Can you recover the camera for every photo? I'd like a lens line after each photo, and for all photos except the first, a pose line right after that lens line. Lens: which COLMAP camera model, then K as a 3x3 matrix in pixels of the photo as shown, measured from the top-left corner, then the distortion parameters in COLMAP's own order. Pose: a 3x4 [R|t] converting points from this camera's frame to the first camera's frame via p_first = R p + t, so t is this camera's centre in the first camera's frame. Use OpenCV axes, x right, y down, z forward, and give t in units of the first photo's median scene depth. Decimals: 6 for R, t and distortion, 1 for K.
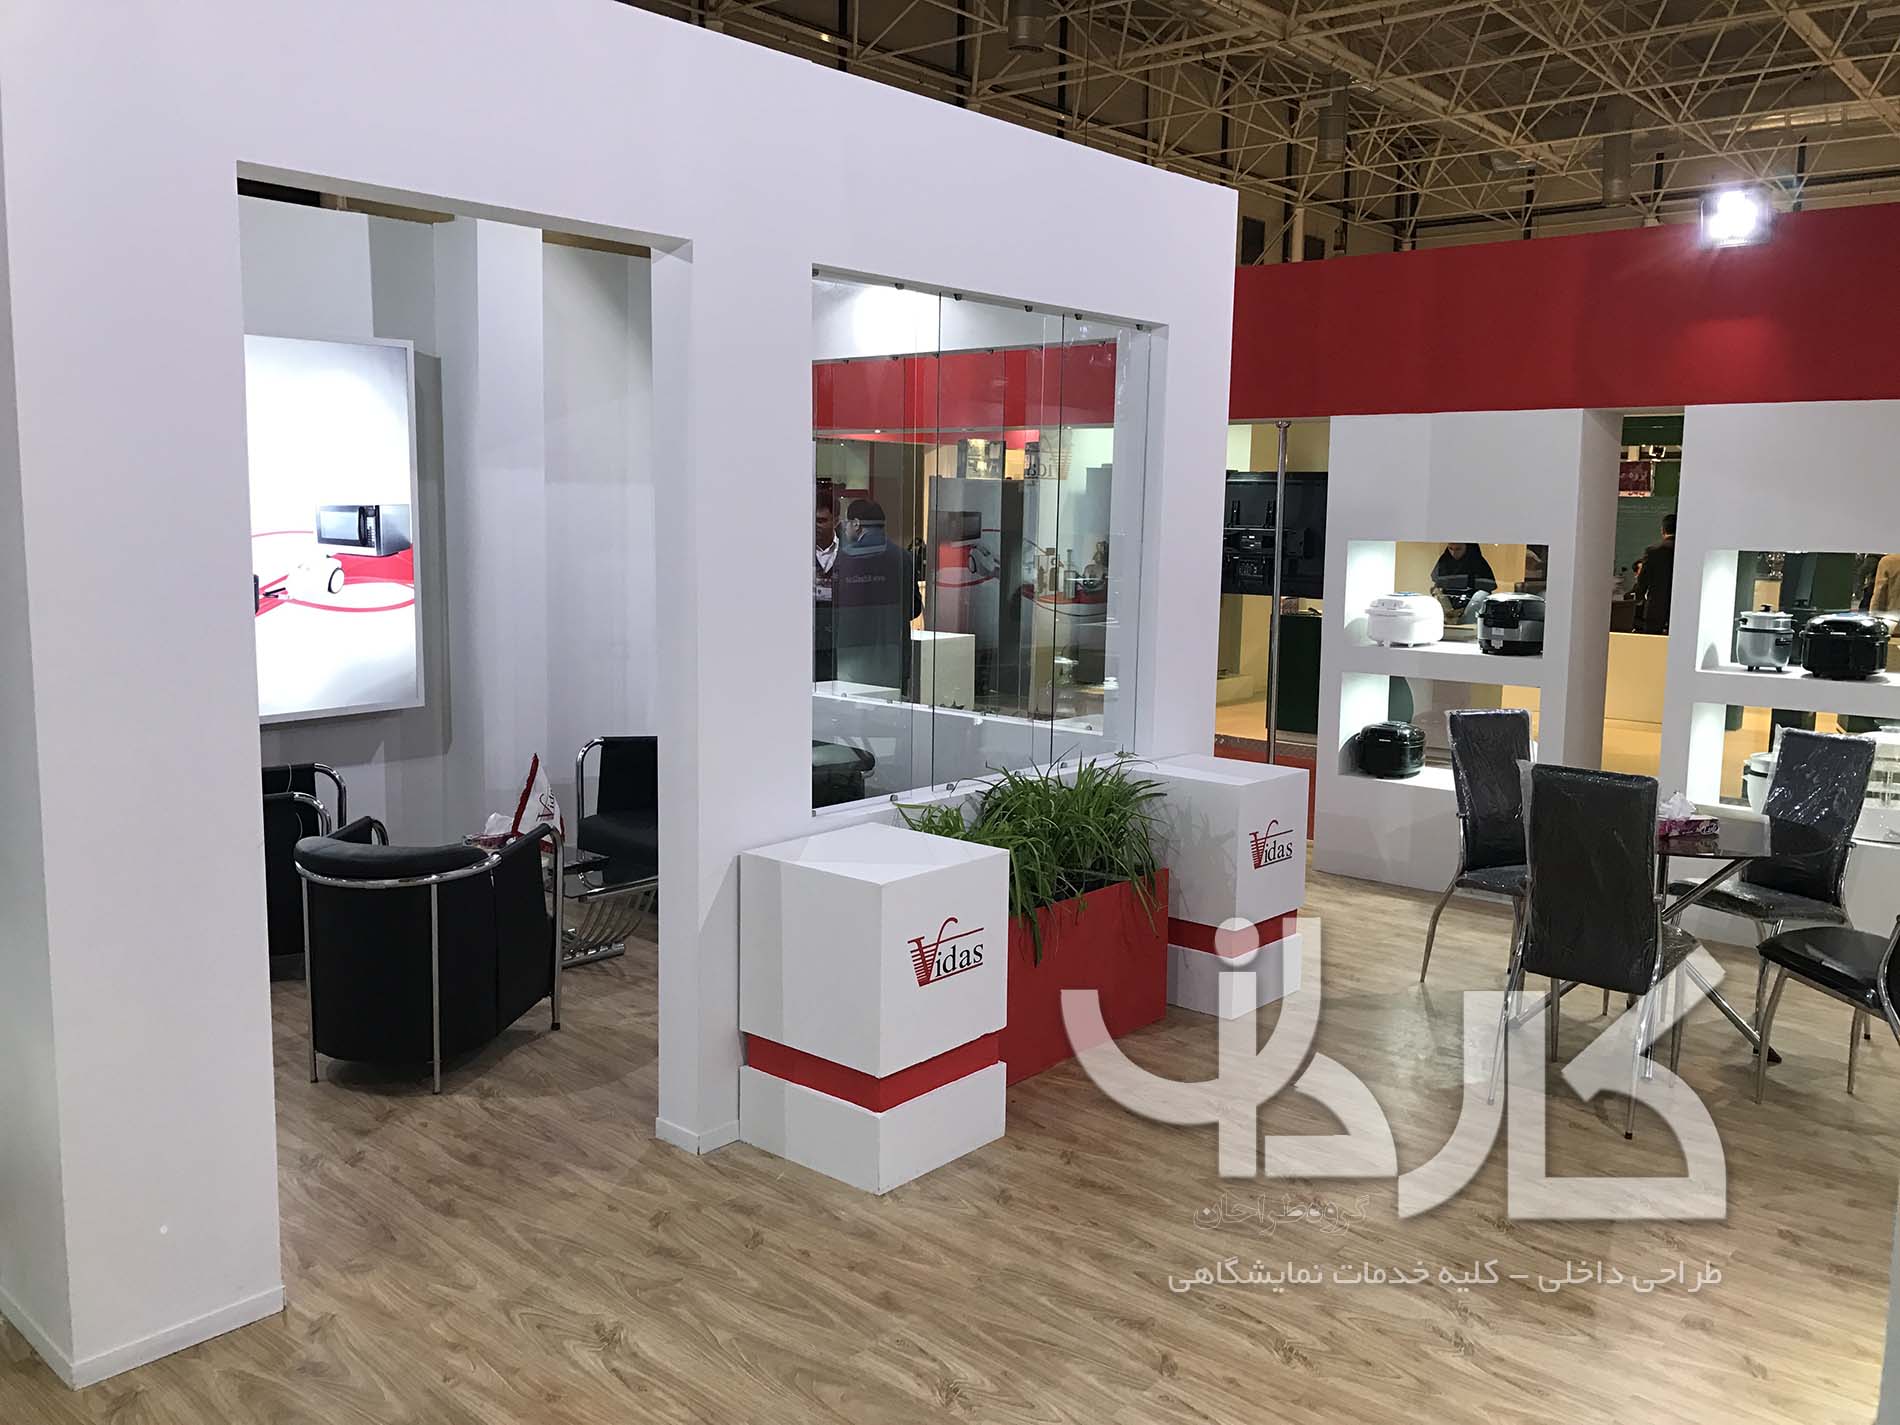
lens RADIAL K [[1535.7, 0, 950.0], [0, 1535.7, 712.5], [0, 0, 1]] dist [0.033678, -0.043664]
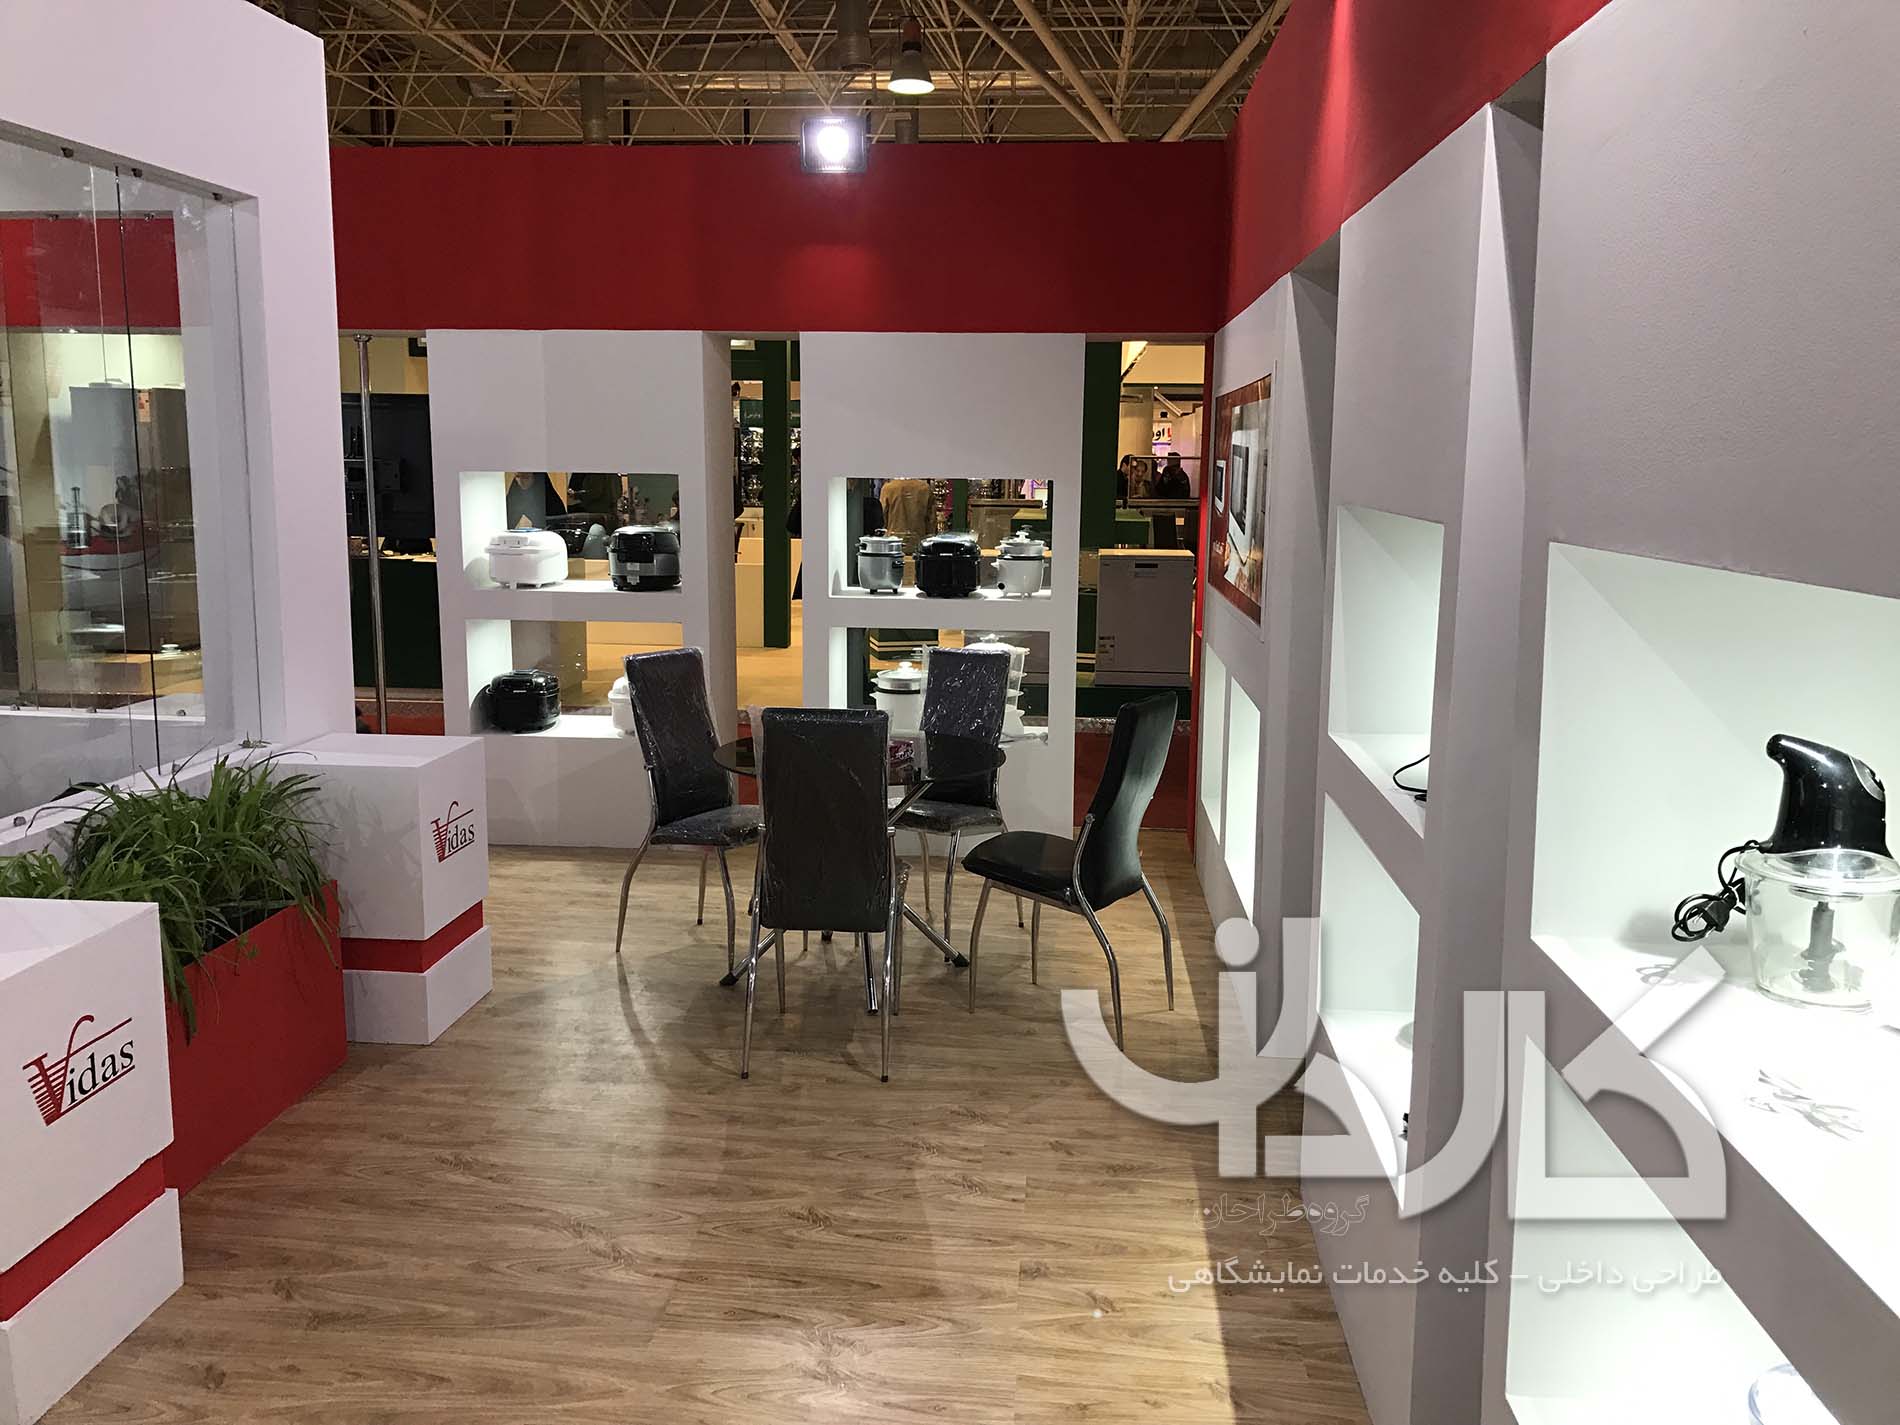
lens RADIAL K [[1535.7, 0, 950.0], [0, 1535.7, 712.5], [0, 0, 1]] dist [0.033678, -0.043664]
pose [[0.813195, -0.101894, 0.573002, -0.045854], [0.077596, 0.994747, 0.066769, -0.013678], [-0.576795, -0.009833, 0.816830, 0.135682]]
